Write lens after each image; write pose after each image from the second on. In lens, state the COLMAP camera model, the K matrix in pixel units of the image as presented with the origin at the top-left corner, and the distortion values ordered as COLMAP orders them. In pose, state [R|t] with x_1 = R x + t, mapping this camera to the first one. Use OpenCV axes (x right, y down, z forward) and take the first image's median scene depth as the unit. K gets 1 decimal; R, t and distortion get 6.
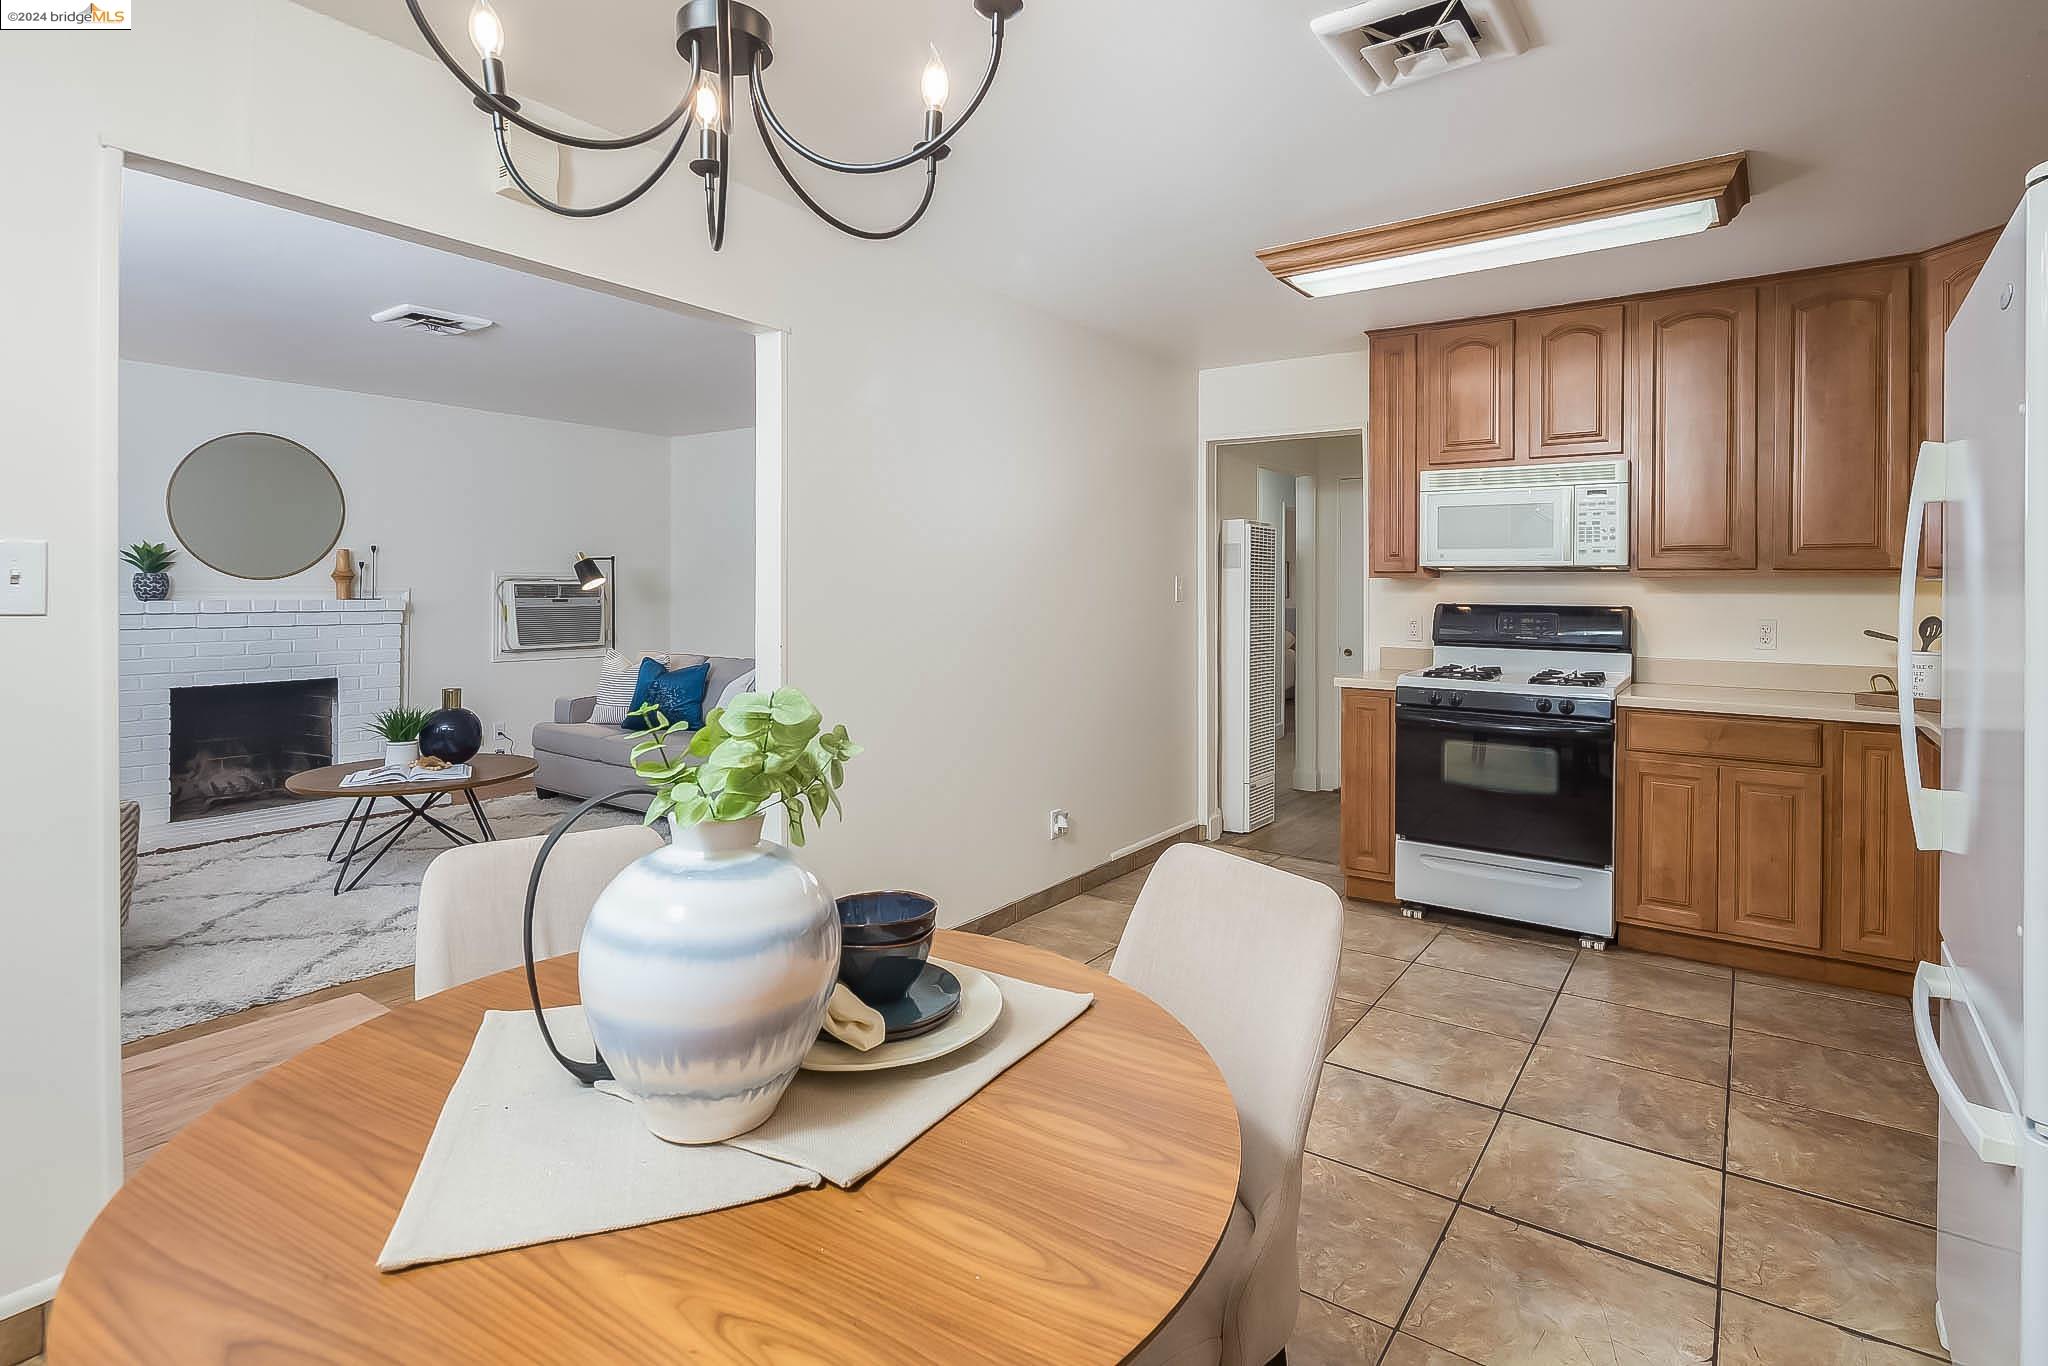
lens RADIAL K [[1022.3, 0, 1063.0], [0, 1022.3, 590.1], [0, 0, 1]] dist [0.011989, -0.004301]
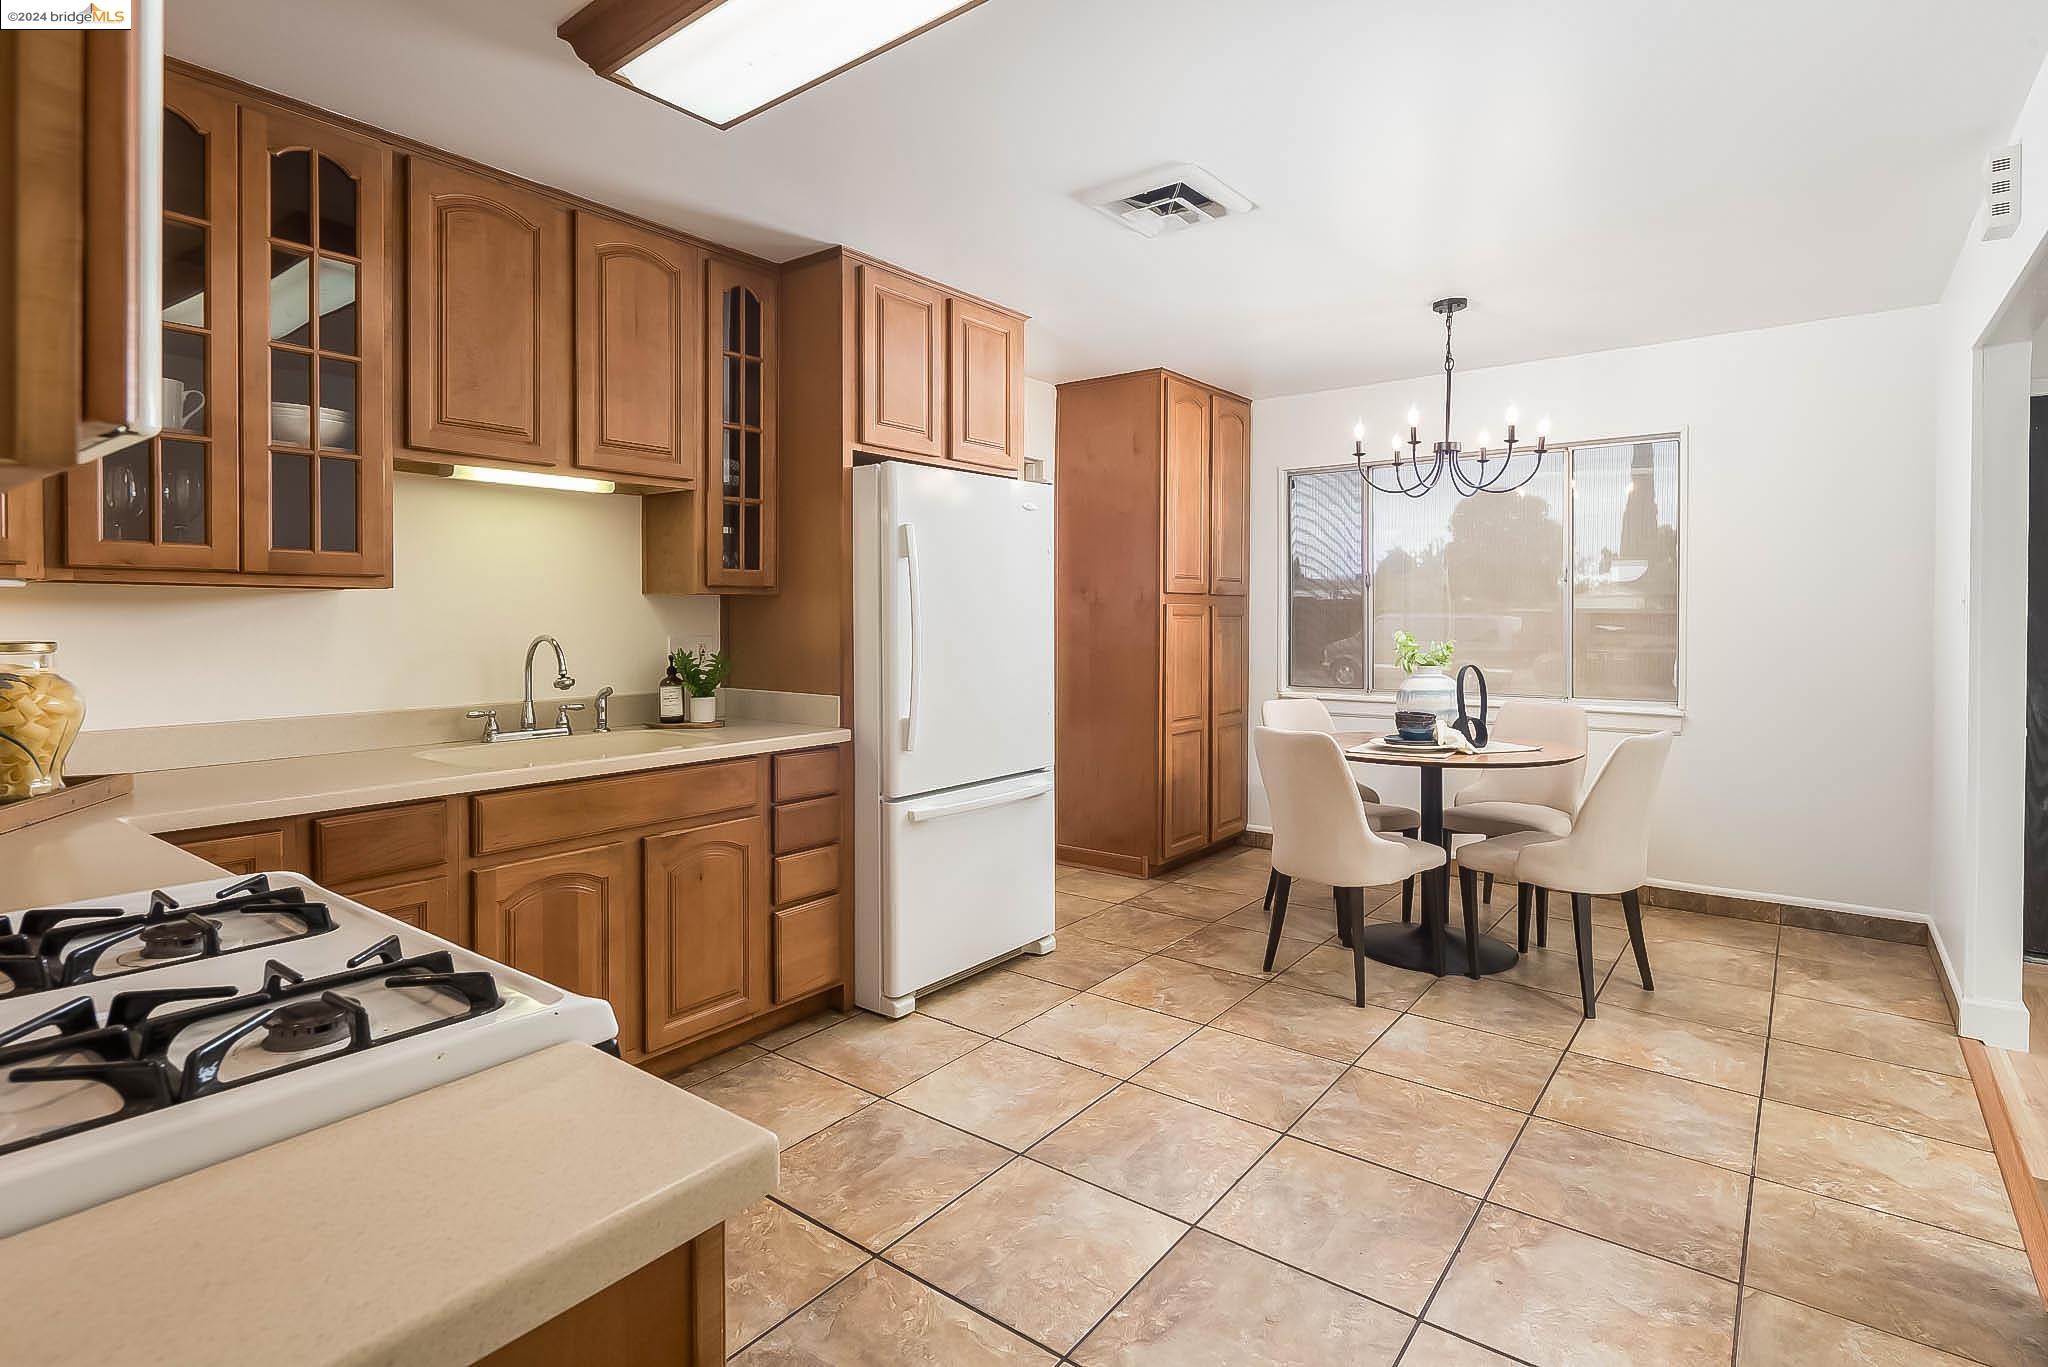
lens RADIAL K [[1022.3, 0, 1039.2], [0, 1022.3, 622.7], [0, 0, 1]] dist [0.011989, -0.004301]
pose [[-0.998564, 0.000561, 0.053577, 0.250736], [0.000979, 0.999969, 0.007780, 0.007238], [-0.053571, 0.007822, -0.998533, 1.350199]]
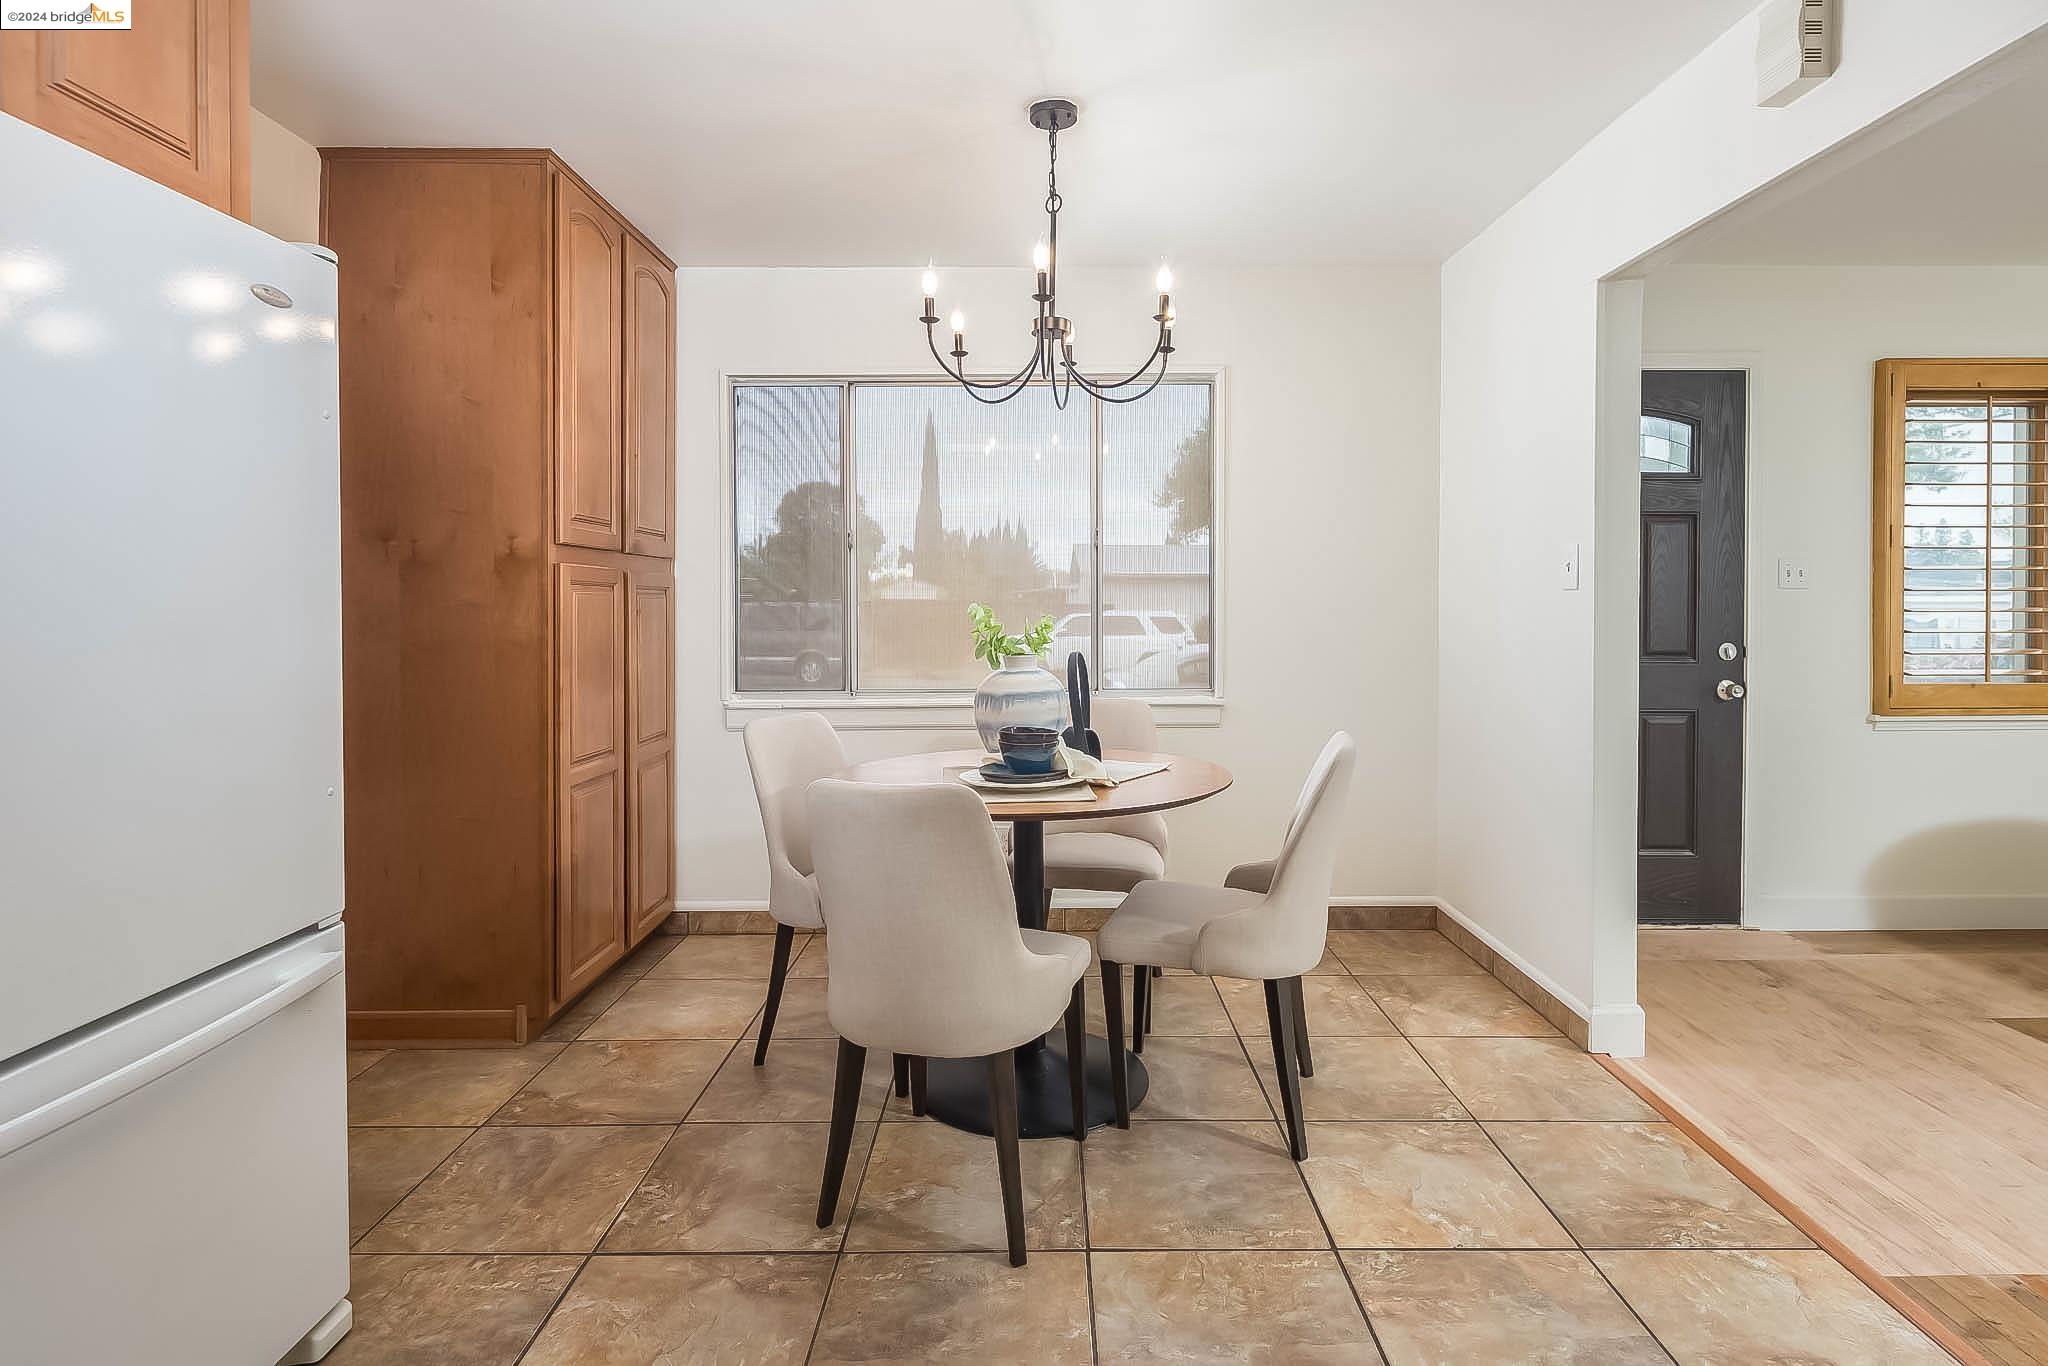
lens RADIAL K [[1022.3, 0, 1043.3], [0, 1022.3, 618.2], [0, 0, 1]] dist [0.011989, -0.004301]
pose [[-0.826411, 0.009292, -0.562991, 0.290072], [0.003022, 0.999923, 0.012068, 0.026266], [0.563060, 0.008272, -0.826375, 0.865650]]
